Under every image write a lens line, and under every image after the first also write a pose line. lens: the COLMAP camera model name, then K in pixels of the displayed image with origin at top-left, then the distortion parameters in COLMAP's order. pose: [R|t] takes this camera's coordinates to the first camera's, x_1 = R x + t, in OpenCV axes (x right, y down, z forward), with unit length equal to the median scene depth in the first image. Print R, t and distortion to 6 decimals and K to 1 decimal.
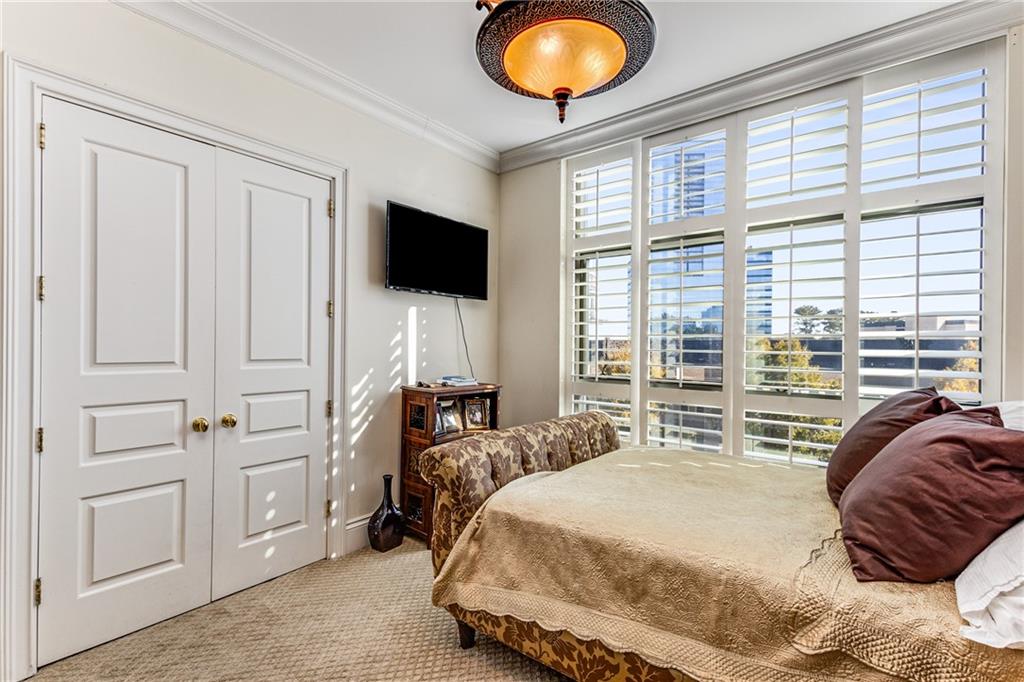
lens RADIAL K [[480.7, 0, 516.8], [0, 480.7, 343.9], [0, 0, 1]] dist [0.003548, 0.000069]
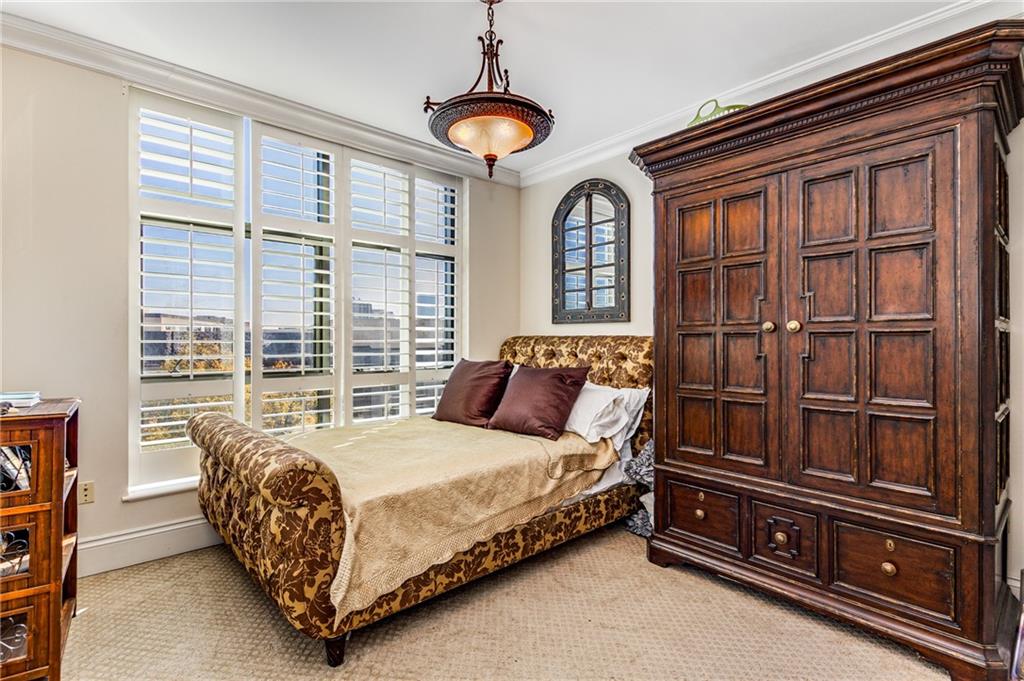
lens RADIAL K [[480.7, 0, 516.8], [0, 480.7, 343.4], [0, 0, 1]] dist [0.003548, 0.000069]
pose [[0.160832, -0.016702, 0.986840, -1.034450], [-0.001250, 0.999853, 0.017126, 0.000434], [-0.986981, -0.003987, 0.160788, 0.560338]]
